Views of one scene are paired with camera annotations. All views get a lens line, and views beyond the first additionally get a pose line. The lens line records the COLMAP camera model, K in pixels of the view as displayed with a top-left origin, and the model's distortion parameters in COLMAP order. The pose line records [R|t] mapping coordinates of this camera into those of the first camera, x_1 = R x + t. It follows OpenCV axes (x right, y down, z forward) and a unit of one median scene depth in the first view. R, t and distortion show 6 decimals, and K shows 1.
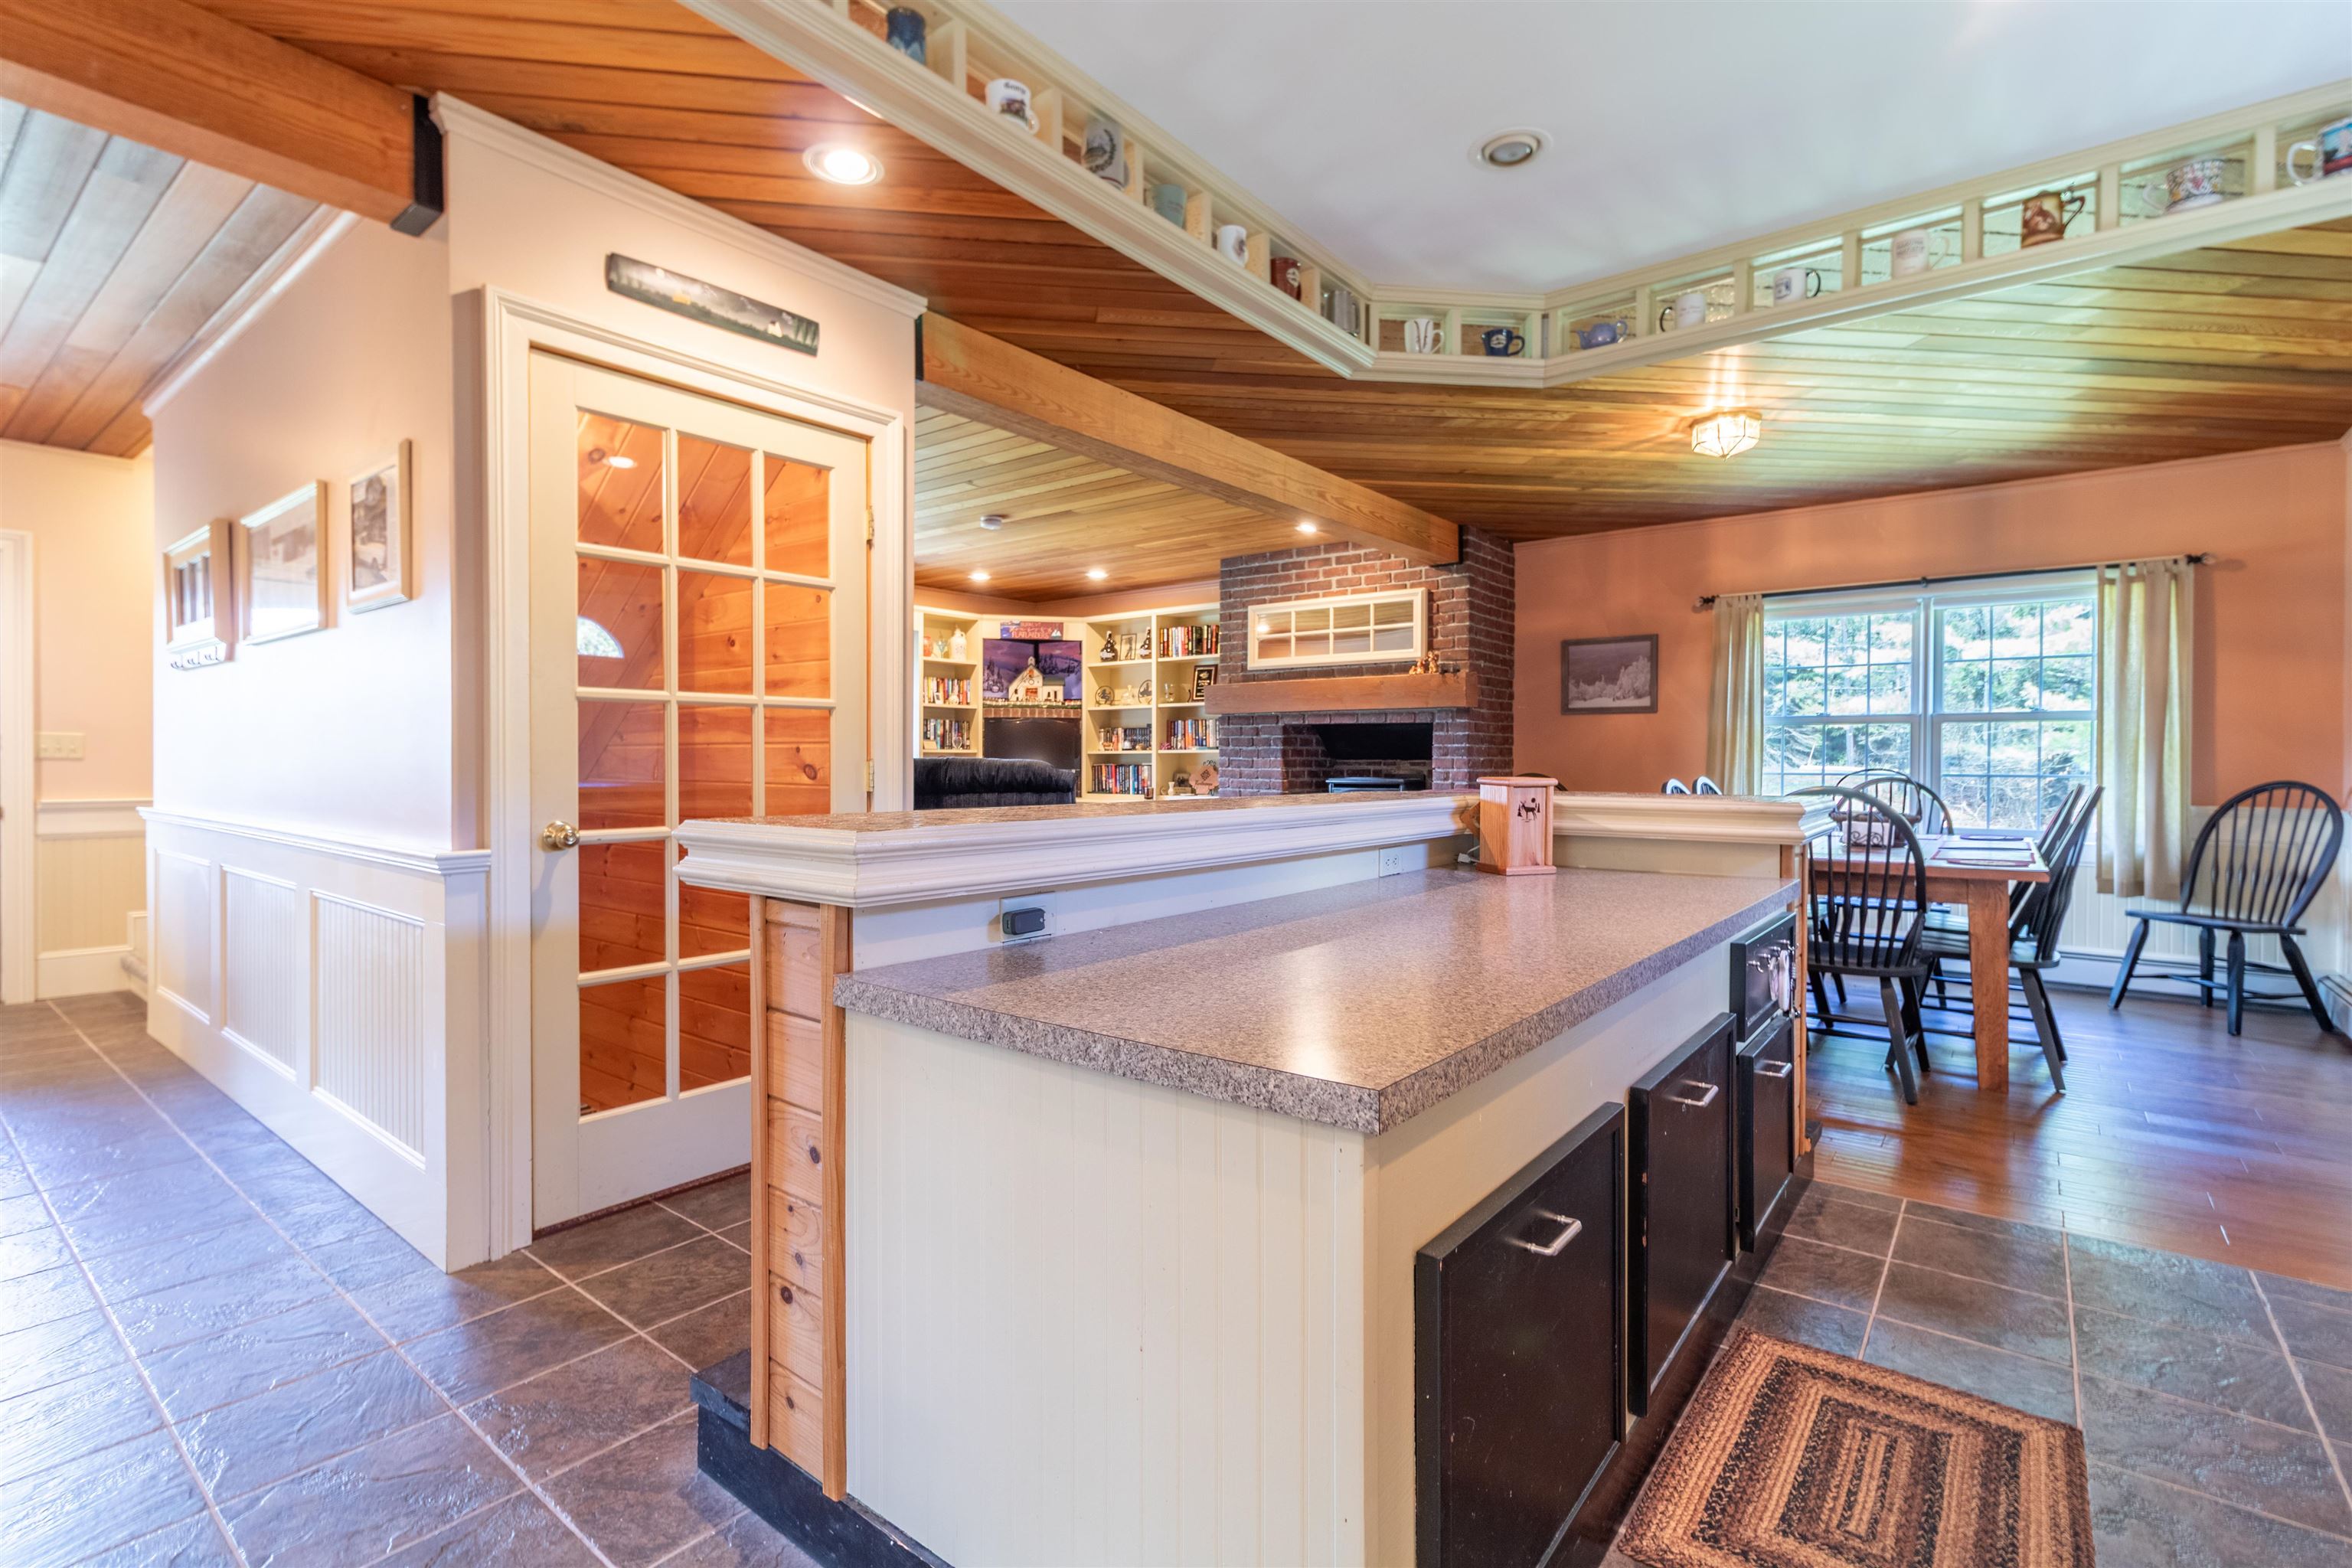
lens RADIAL K [[1096.4, 0, 1181.4], [0, 1096.4, 771.5], [0, 0, 1]] dist [0.007861, 0.000111]
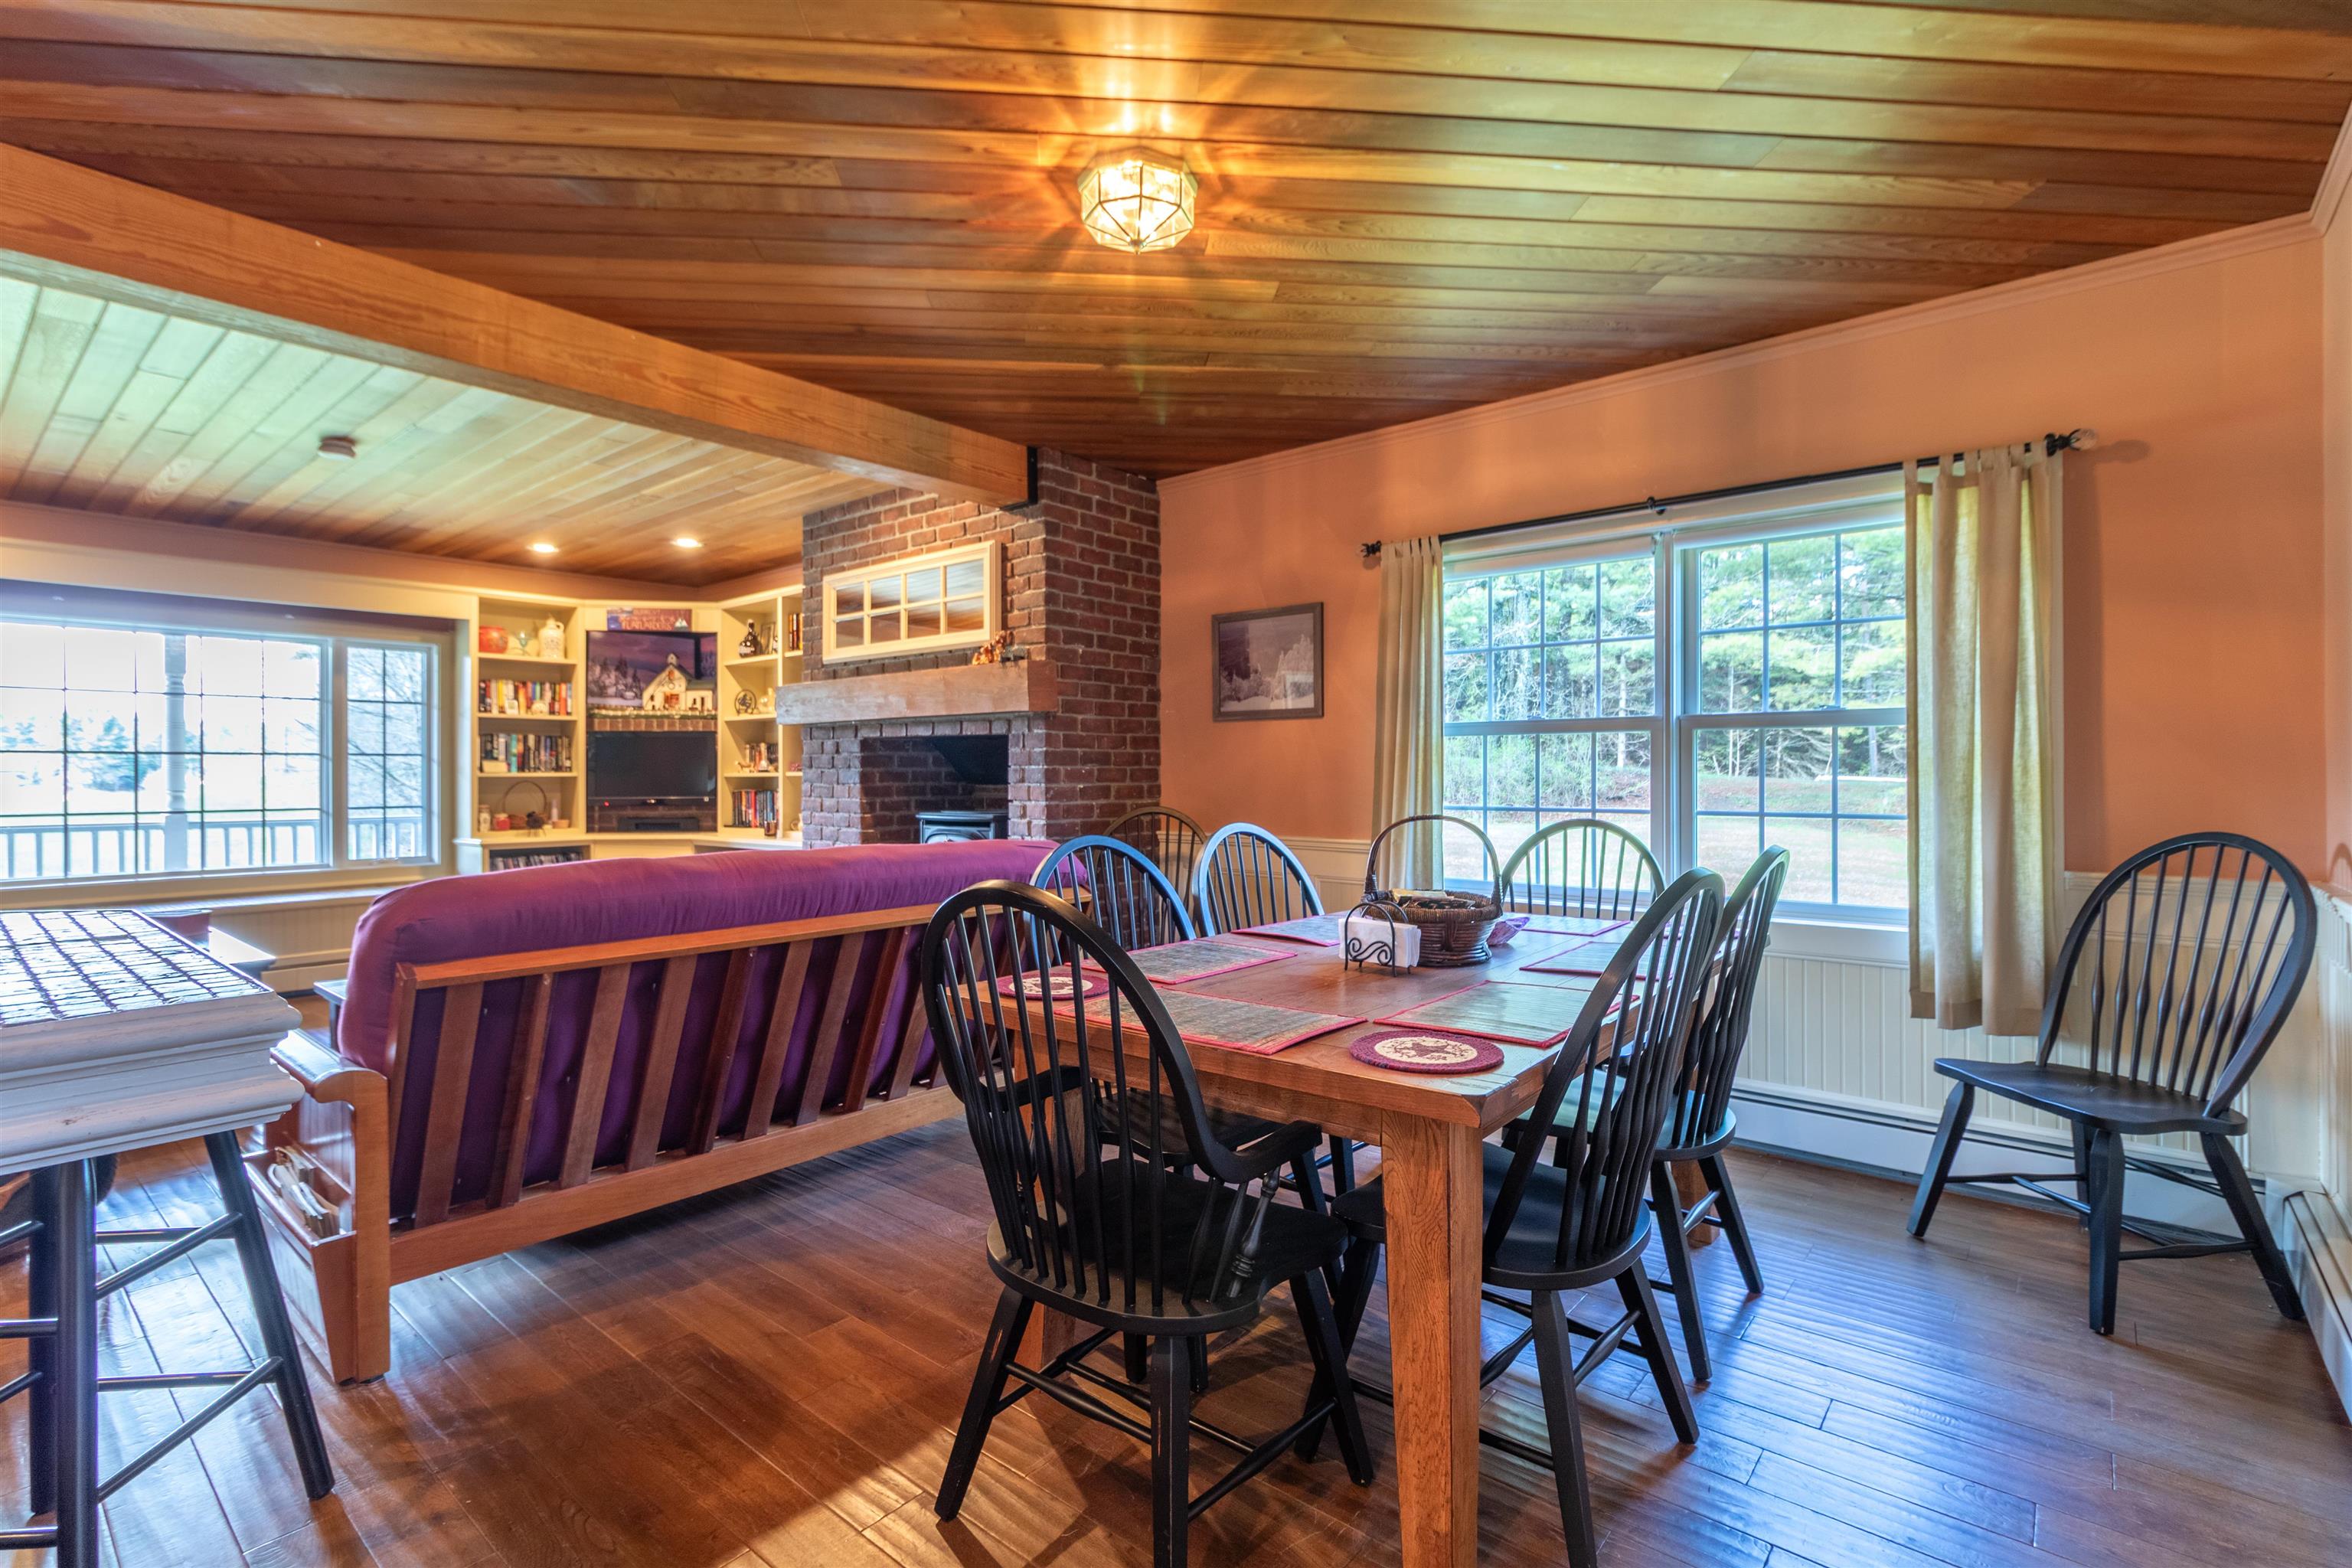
lens RADIAL K [[1096.4, 0, 1181.4], [0, 1096.4, 771.5], [0, 0, 1]] dist [0.007861, 0.000111]
pose [[0.999352, -0.006192, -0.035456, 0.324803], [0.005831, 0.999930, -0.010259, -0.012019], [0.035517, 0.010046, 0.999319, 0.278769]]
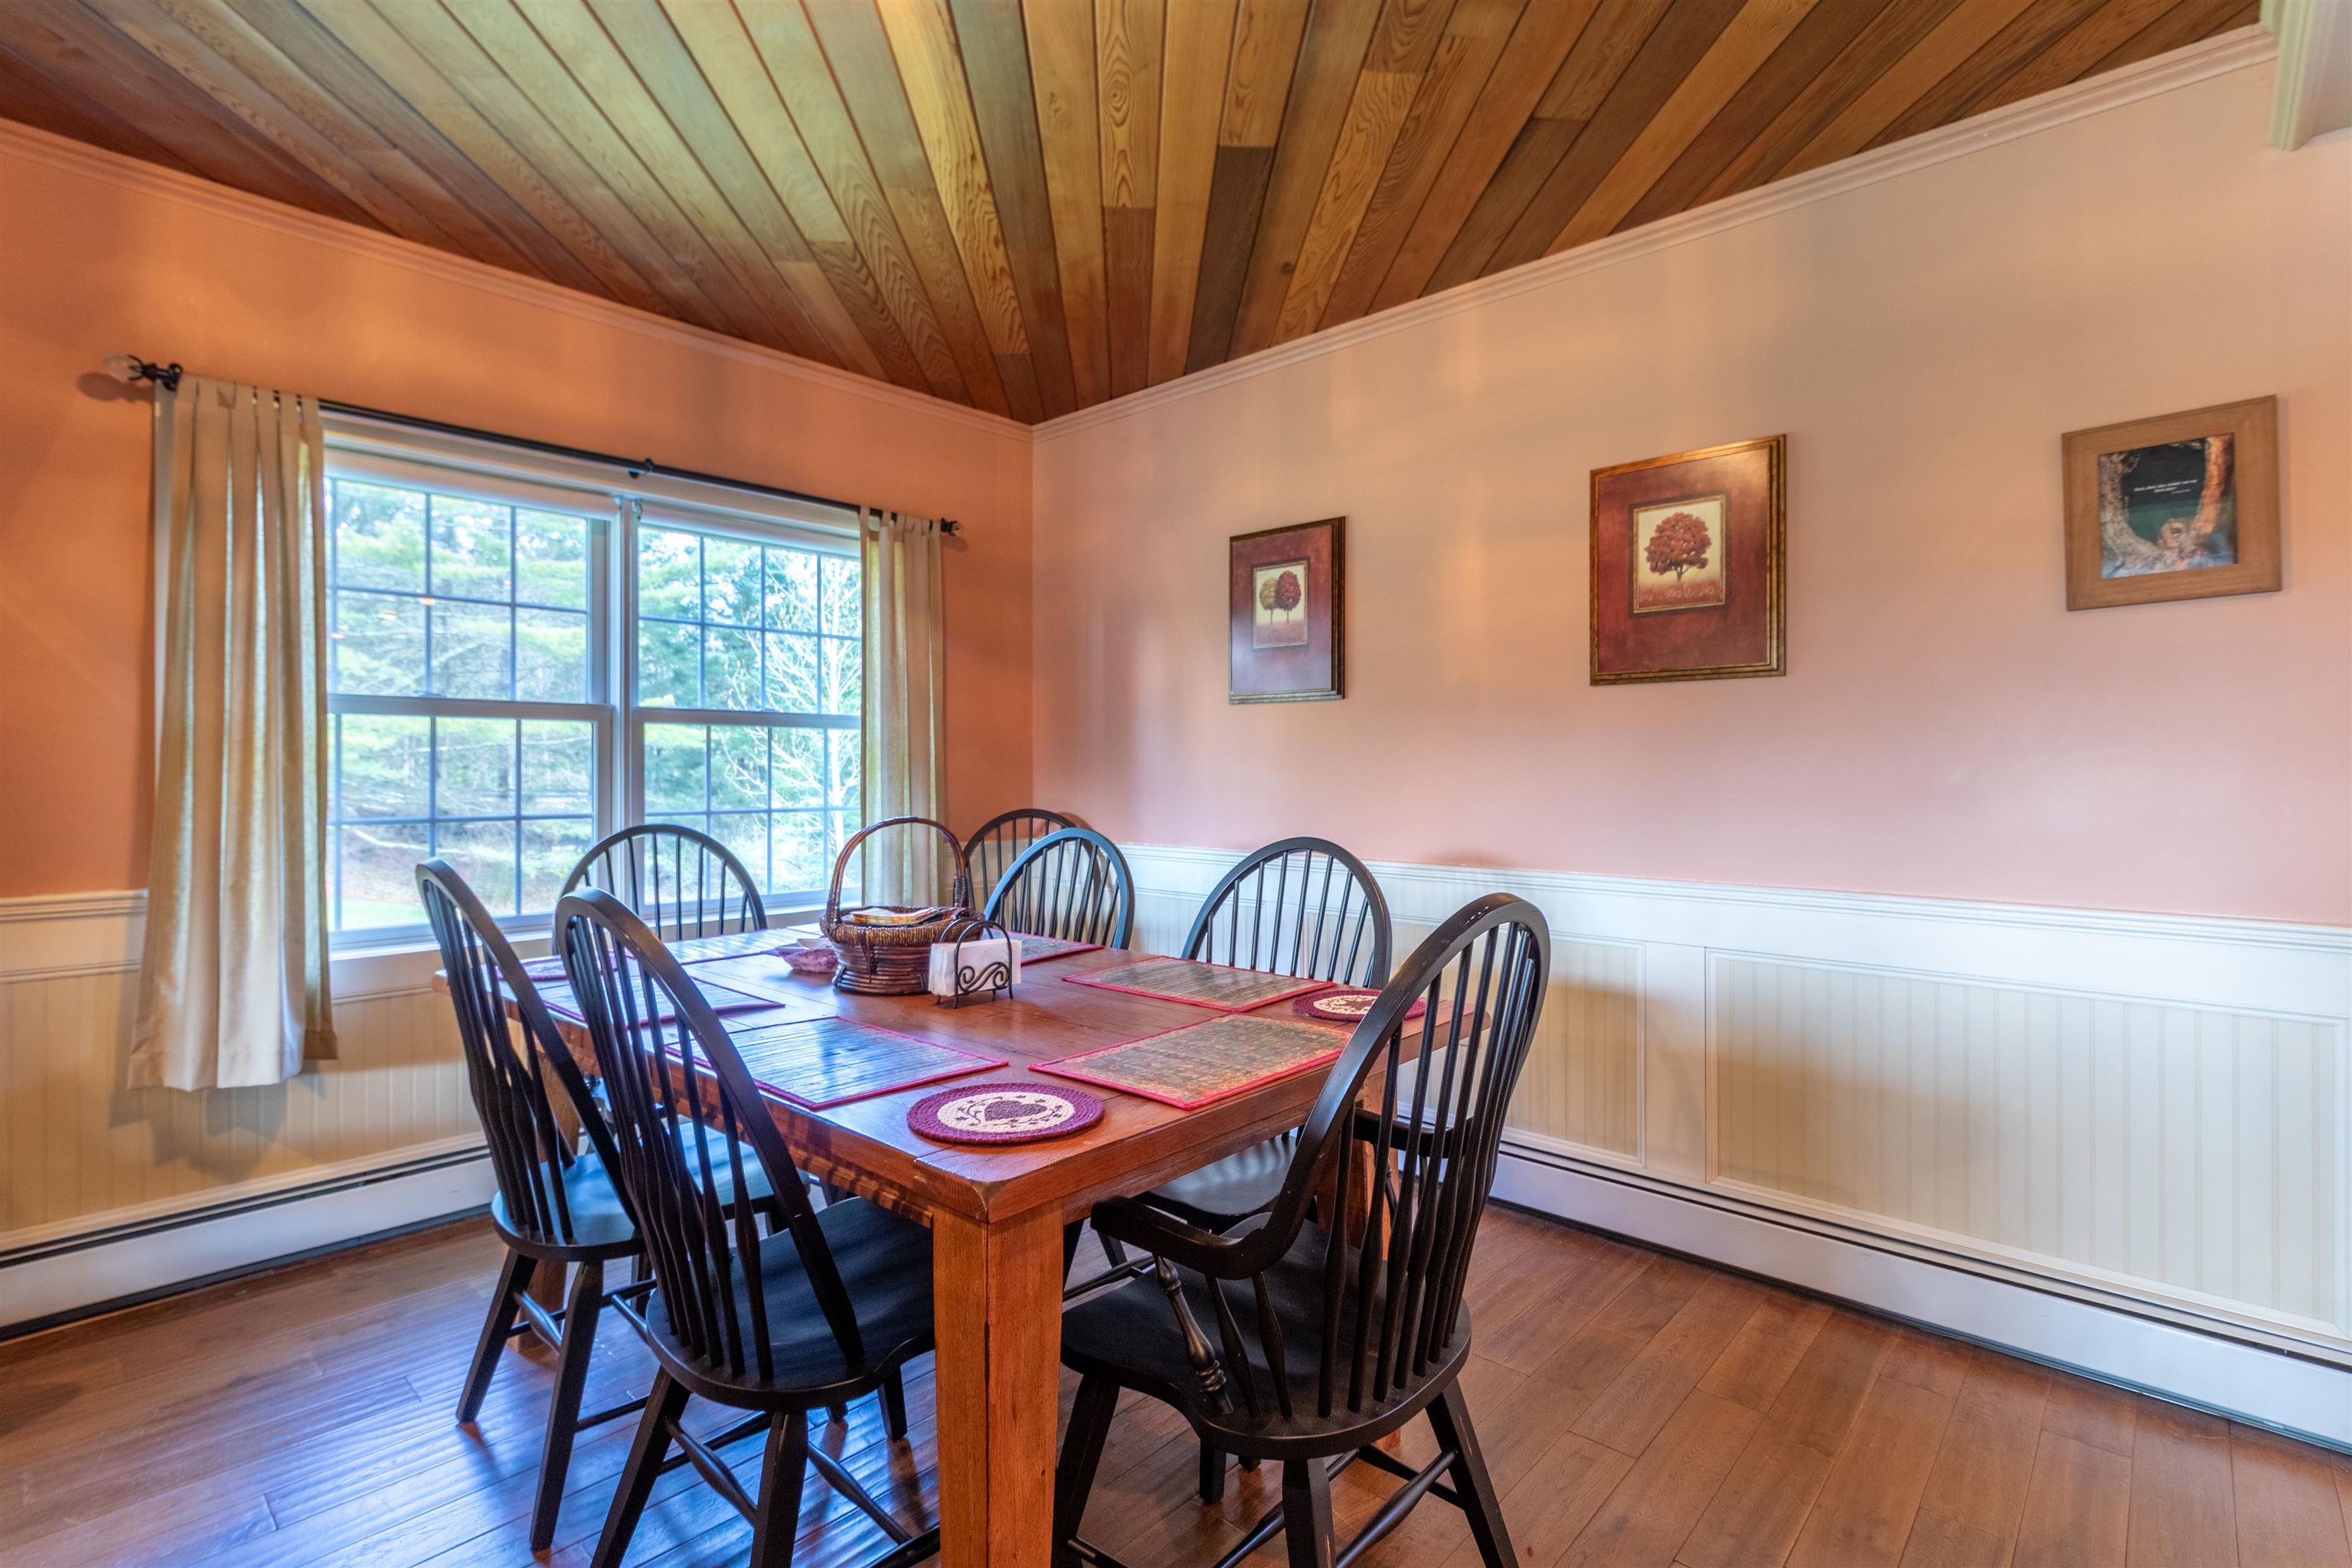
lens RADIAL K [[1096.4, 0, 1181.4], [0, 1096.4, 771.5], [0, 0, 1]] dist [0.007861, 0.000111]
pose [[0.080095, -0.003886, 0.996780, 0.108638], [0.008385, 0.999960, 0.003225, -0.013985], [-0.996752, 0.008100, 0.080124, 0.521403]]
